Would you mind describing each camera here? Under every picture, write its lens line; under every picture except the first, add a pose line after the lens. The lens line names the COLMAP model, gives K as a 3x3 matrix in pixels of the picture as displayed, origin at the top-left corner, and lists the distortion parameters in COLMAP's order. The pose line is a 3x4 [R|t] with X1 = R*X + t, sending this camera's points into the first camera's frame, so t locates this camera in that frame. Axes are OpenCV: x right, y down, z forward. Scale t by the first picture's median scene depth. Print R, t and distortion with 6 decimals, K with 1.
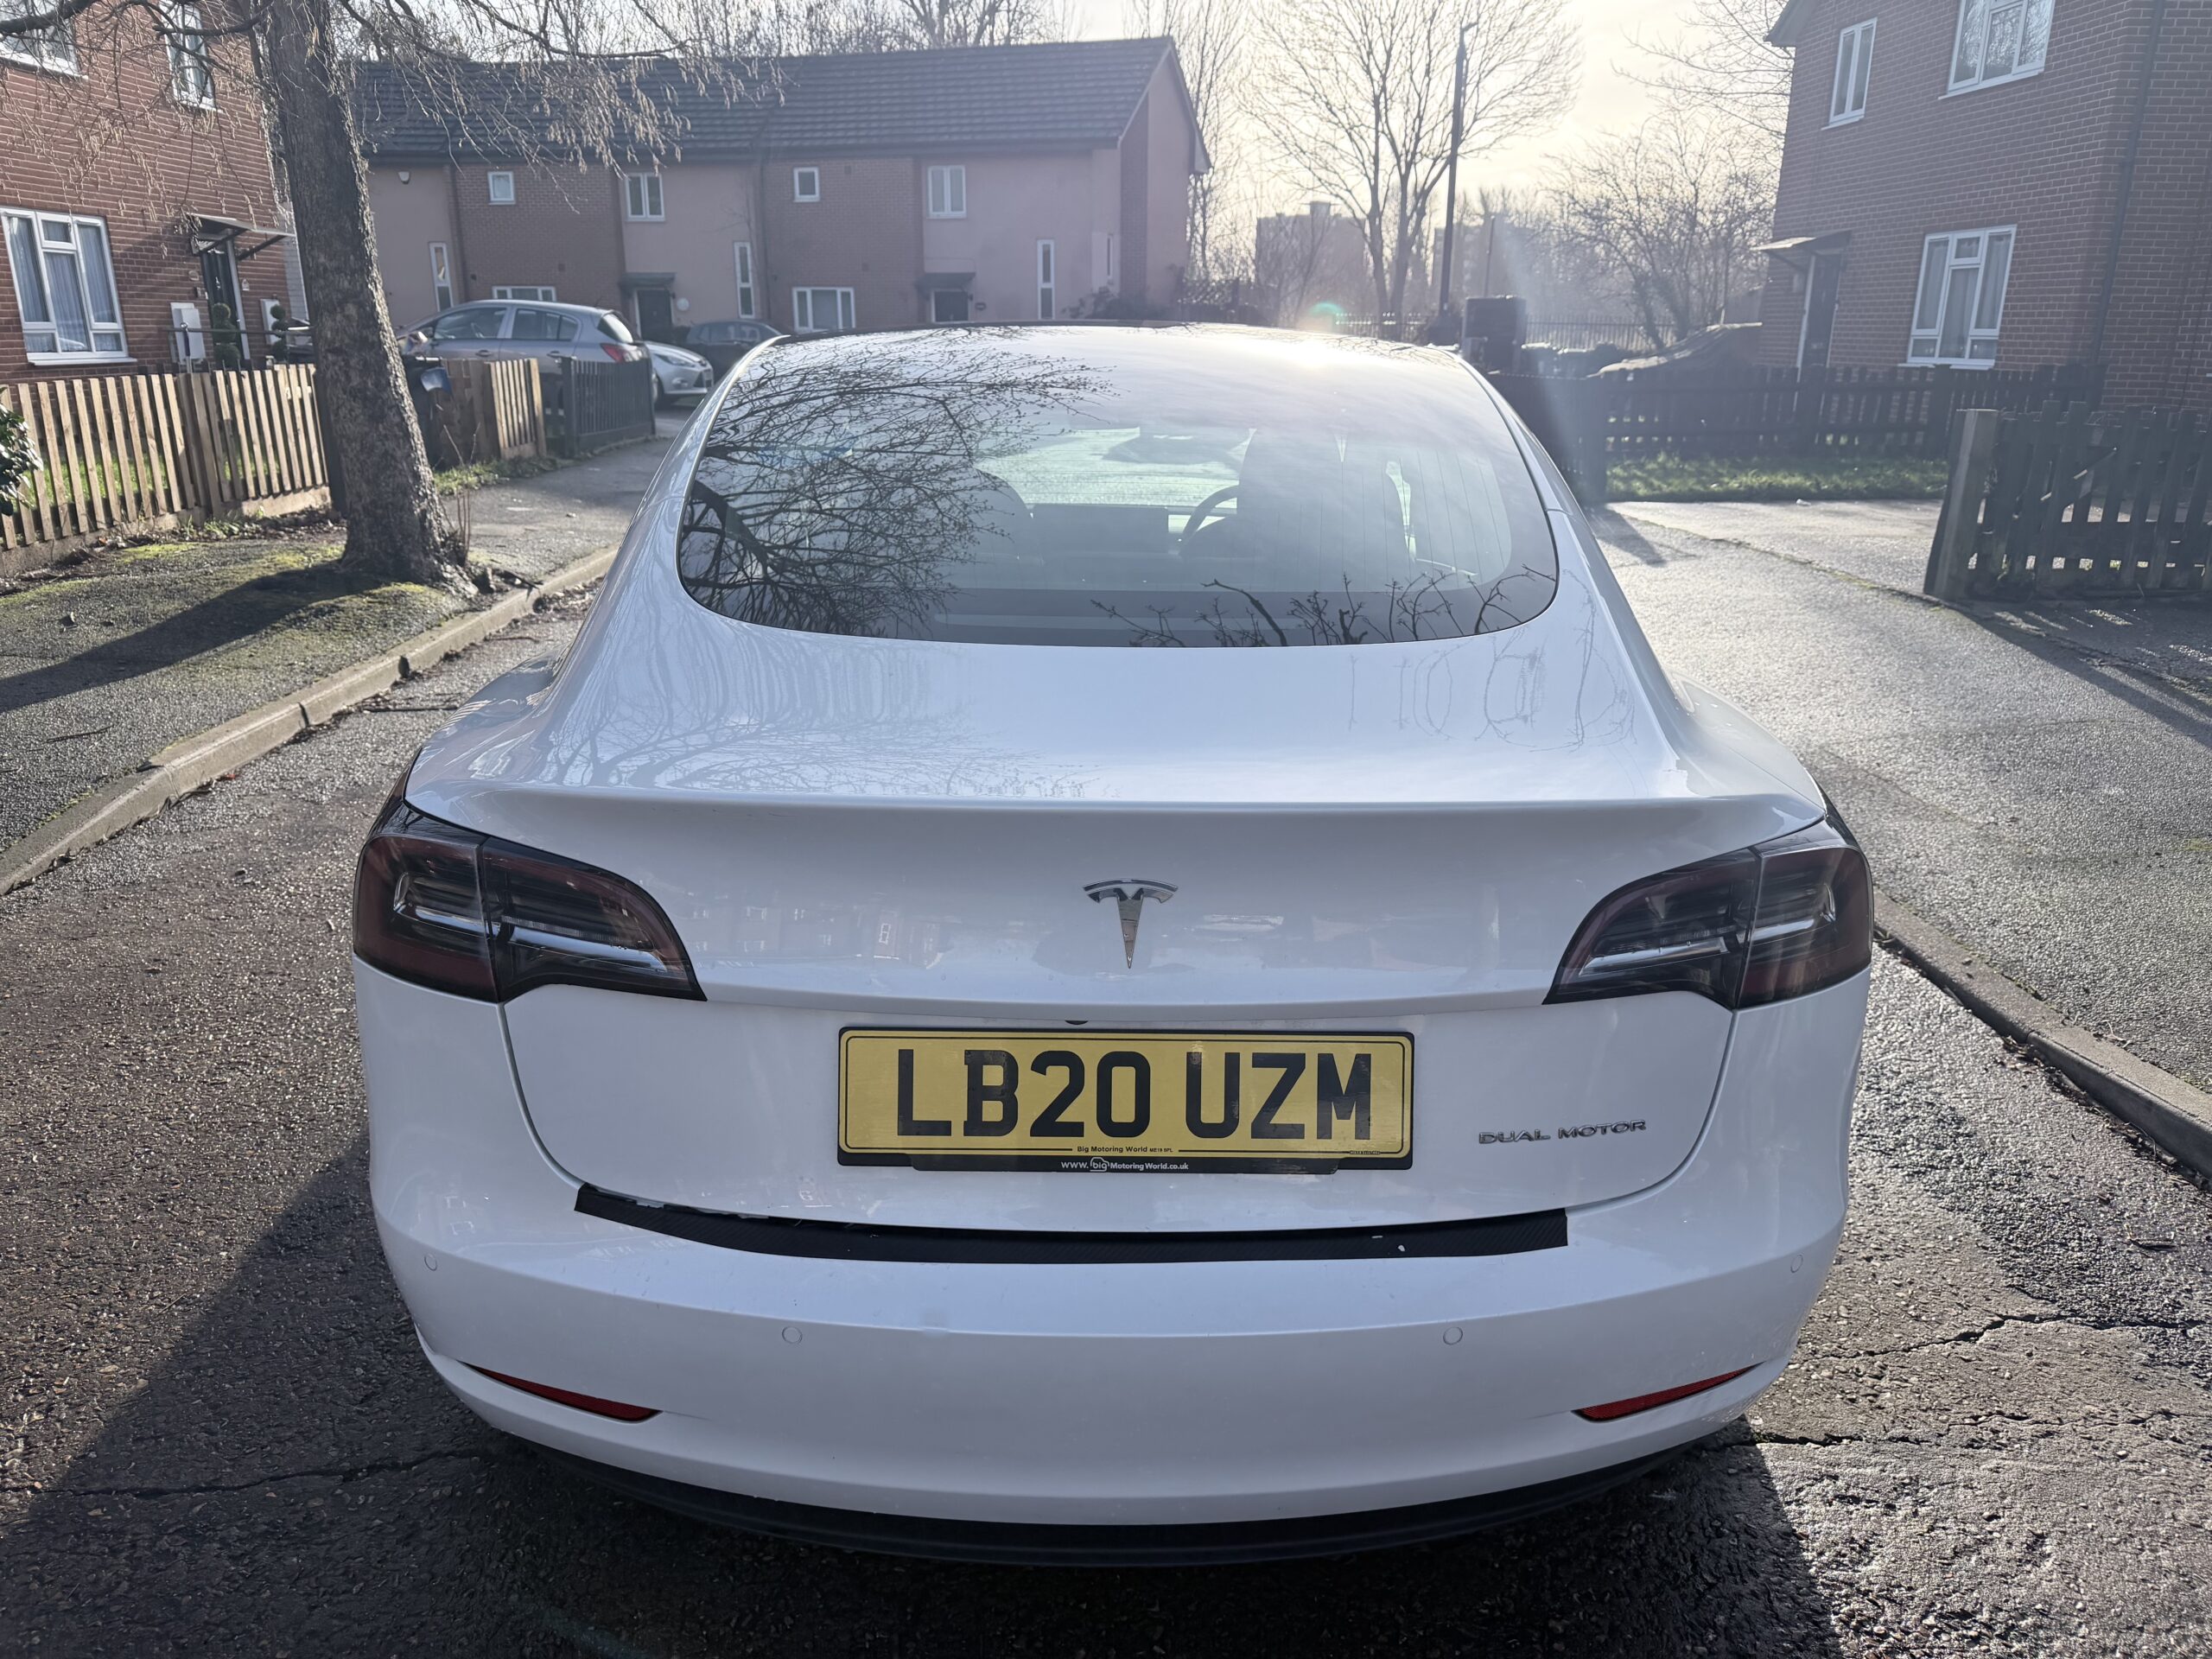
lens RADIAL K [[1567.5, 0, 1098.7], [0, 1567.5, 831.7], [0, 0, 1]] dist [0.016874, -0.026481]
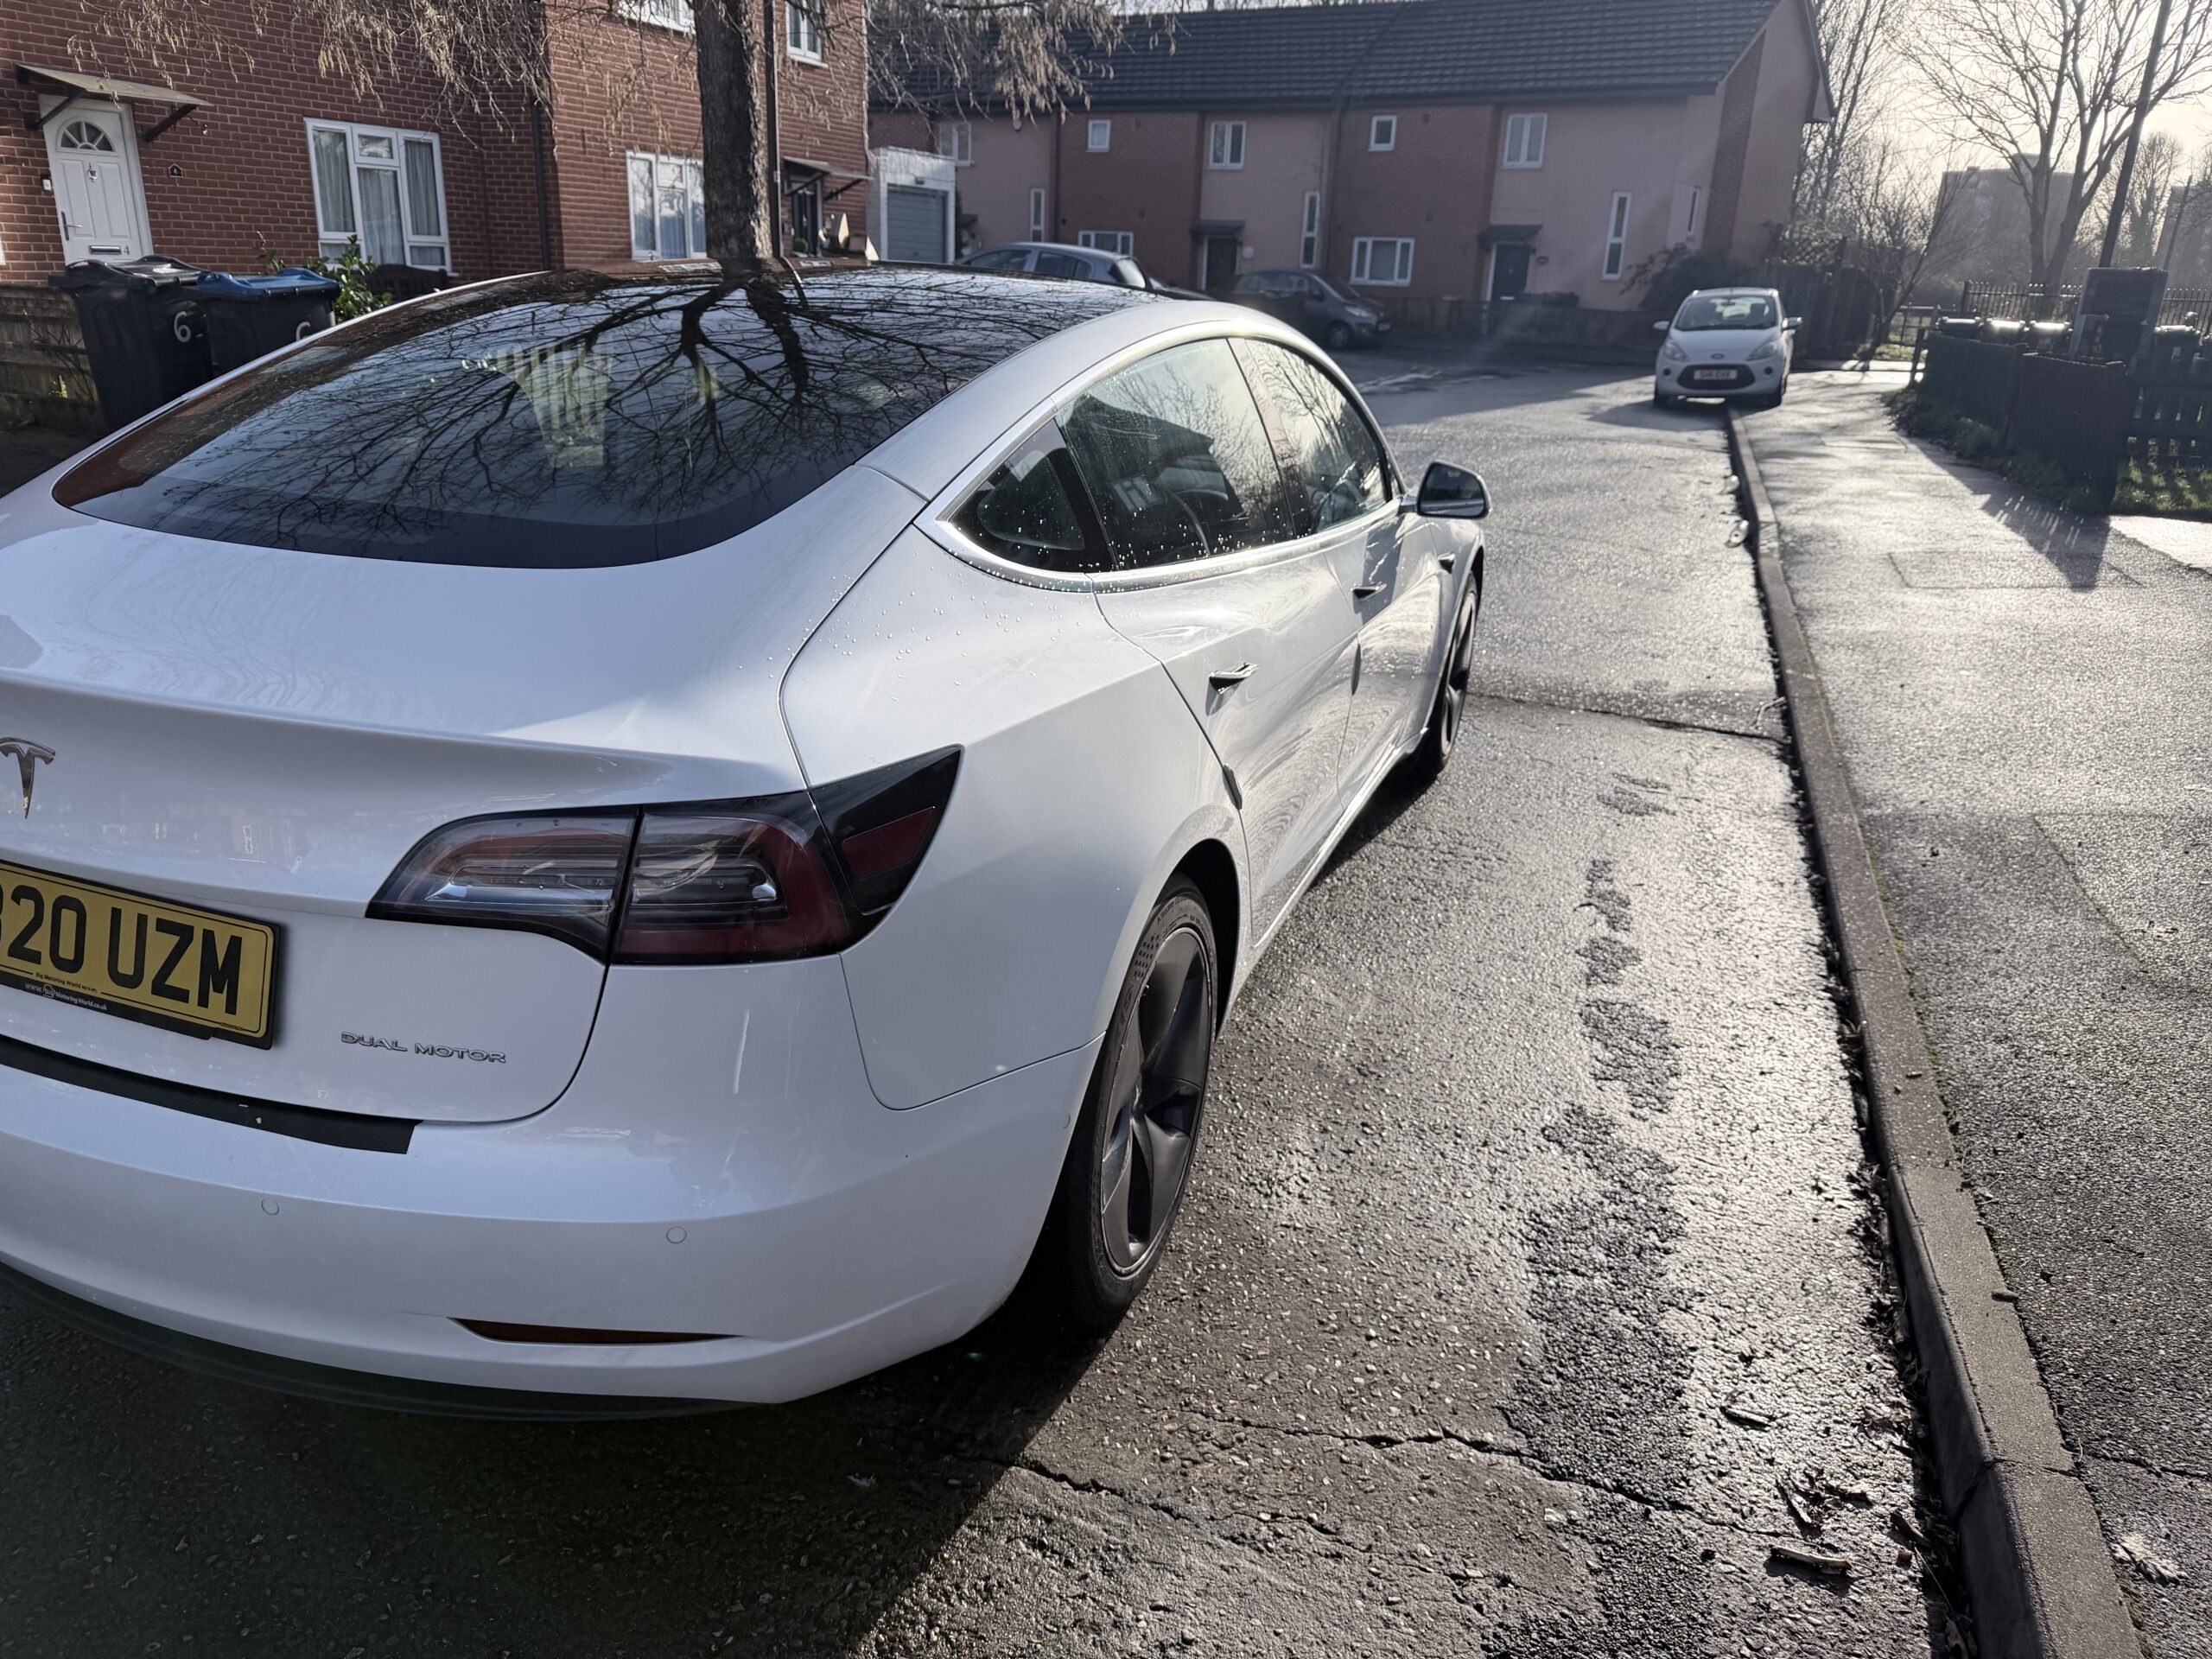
lens RADIAL K [[1567.5, 0, 1098.6], [0, 1567.5, 826.4], [0, 0, 1]] dist [0.016874, -0.026481]
pose [[0.930084, 0.149500, -0.335549, 0.072650], [-0.141205, 0.988760, 0.049135, -0.004742], [0.339123, 0.001681, 0.940741, 0.012444]]
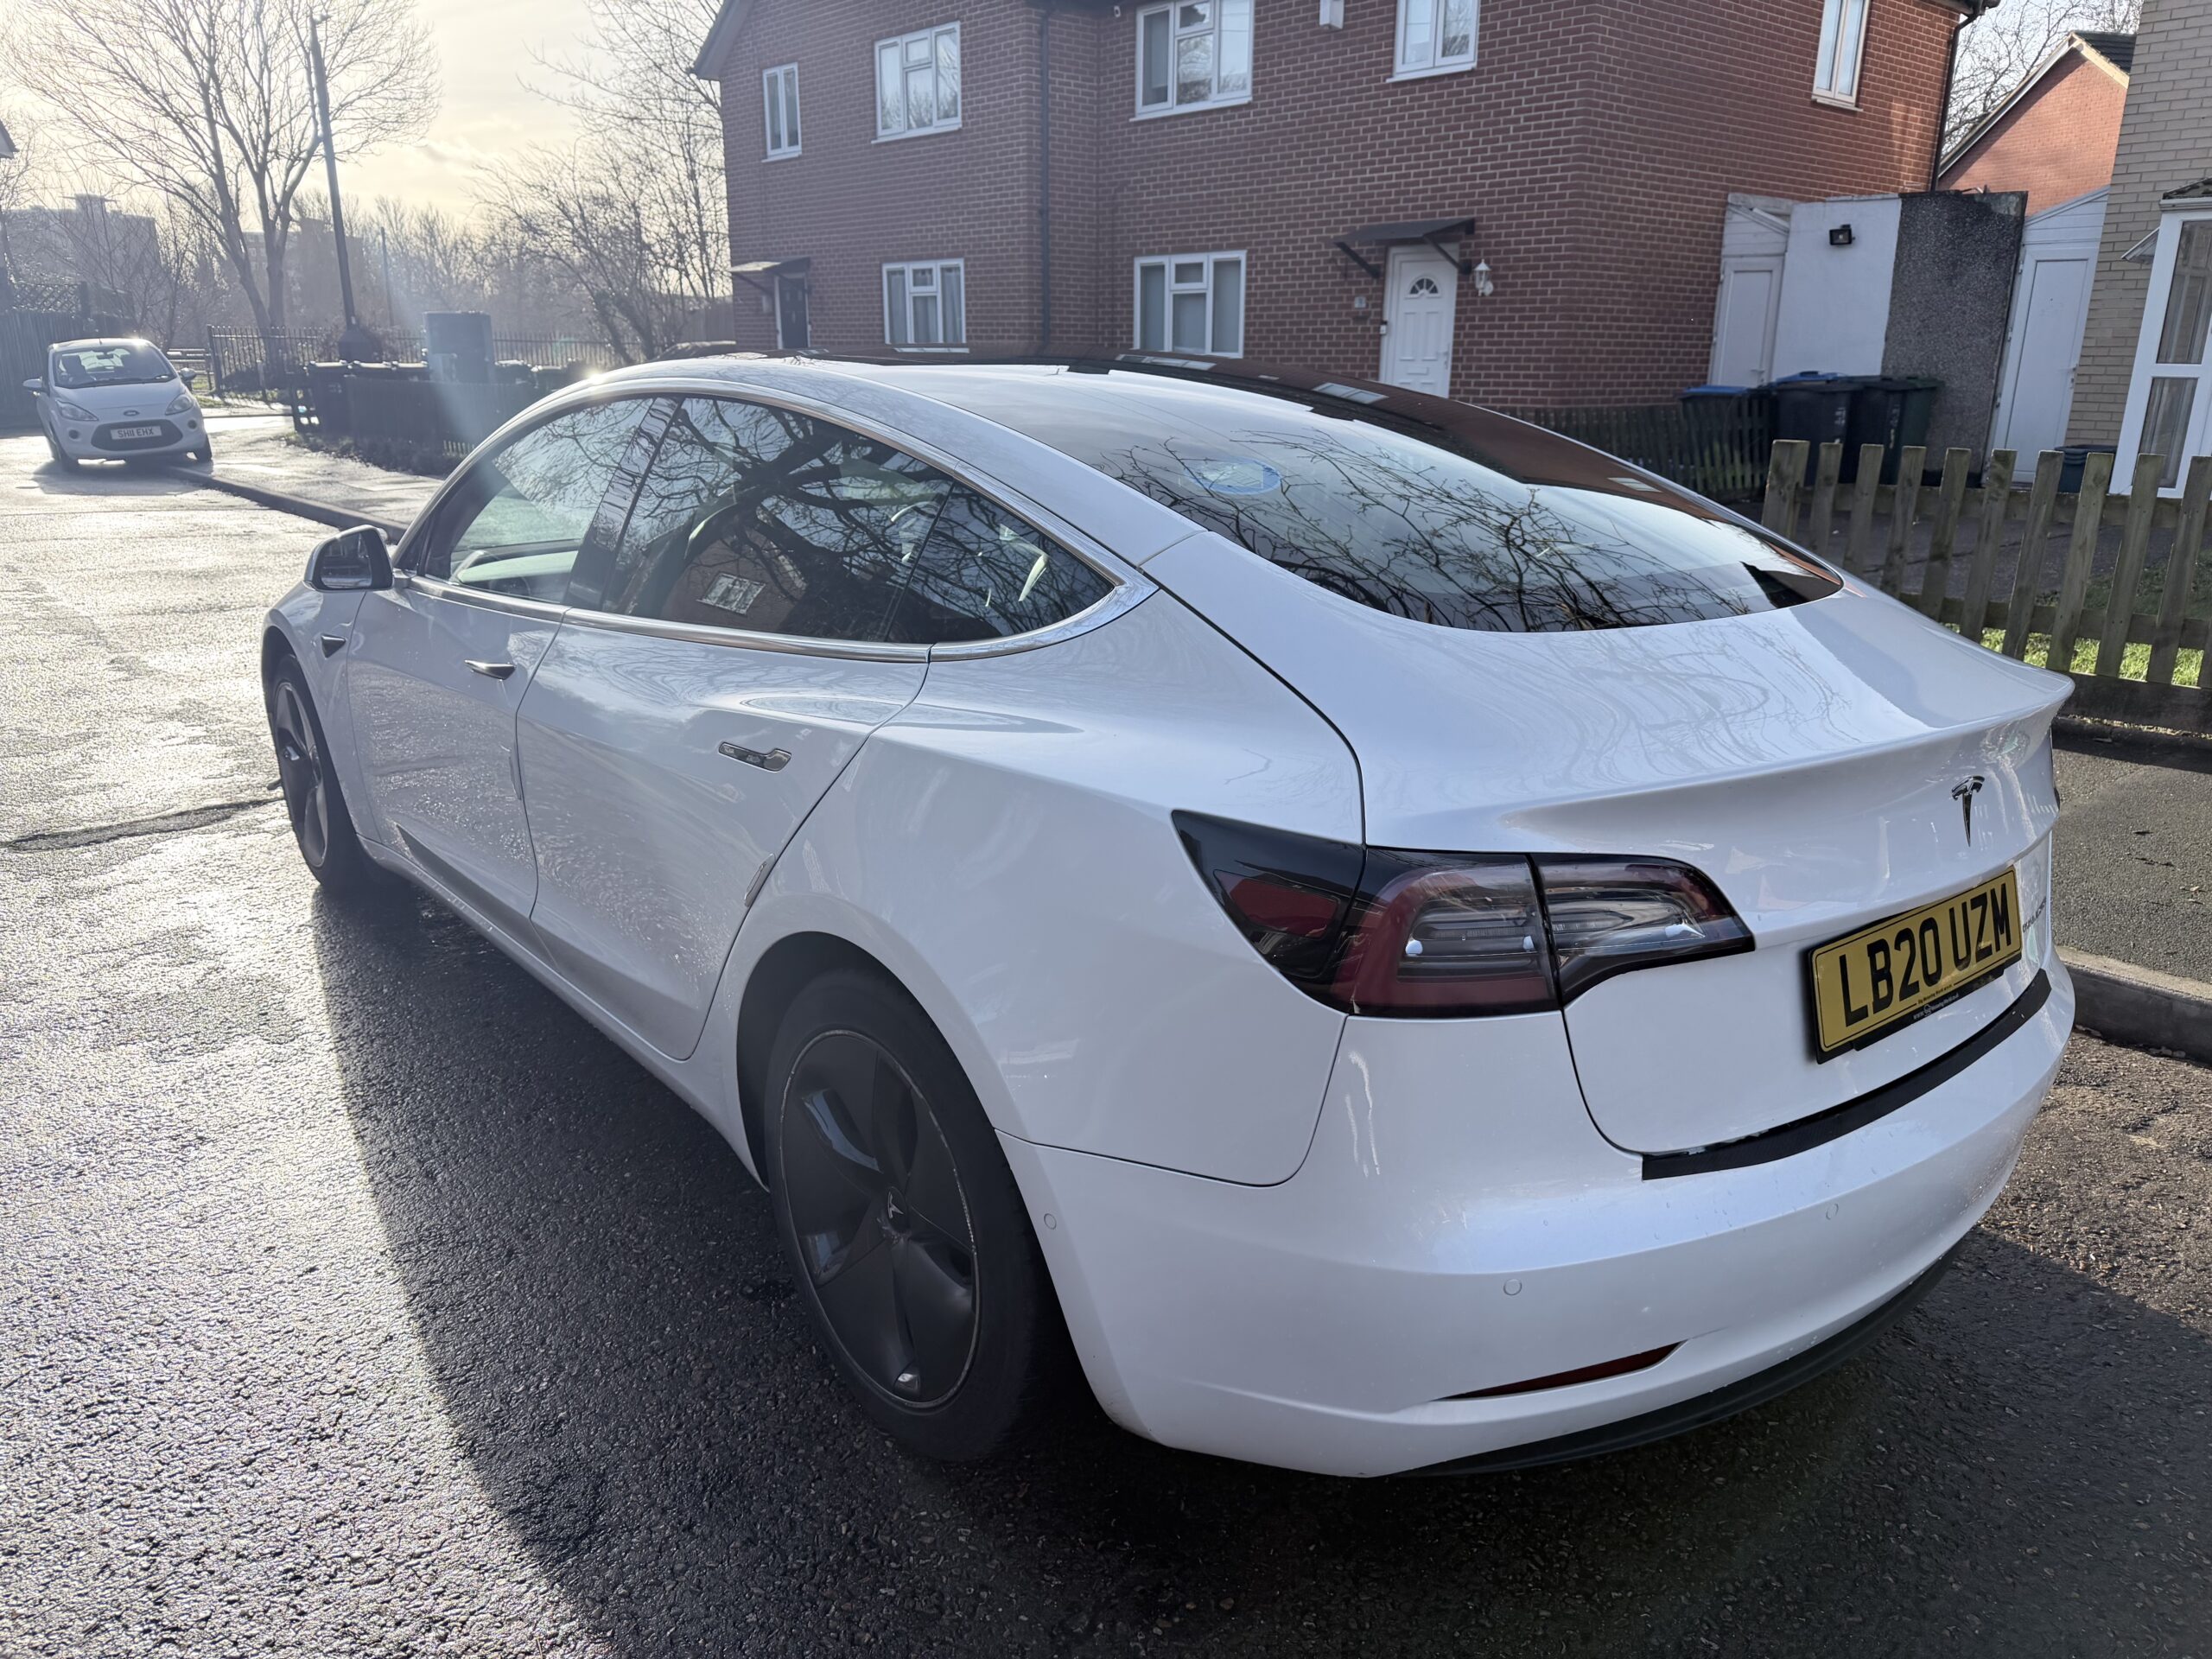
lens RADIAL K [[1567.5, 0, 1103.6], [0, 1567.5, 848.6], [0, 0, 1]] dist [0.016874, -0.026481]
pose [[0.787195, -0.183352, 0.588817, -0.078094], [0.183211, 0.981204, 0.060601, -0.007301], [-0.588861, 0.060173, 0.805991, 0.021886]]
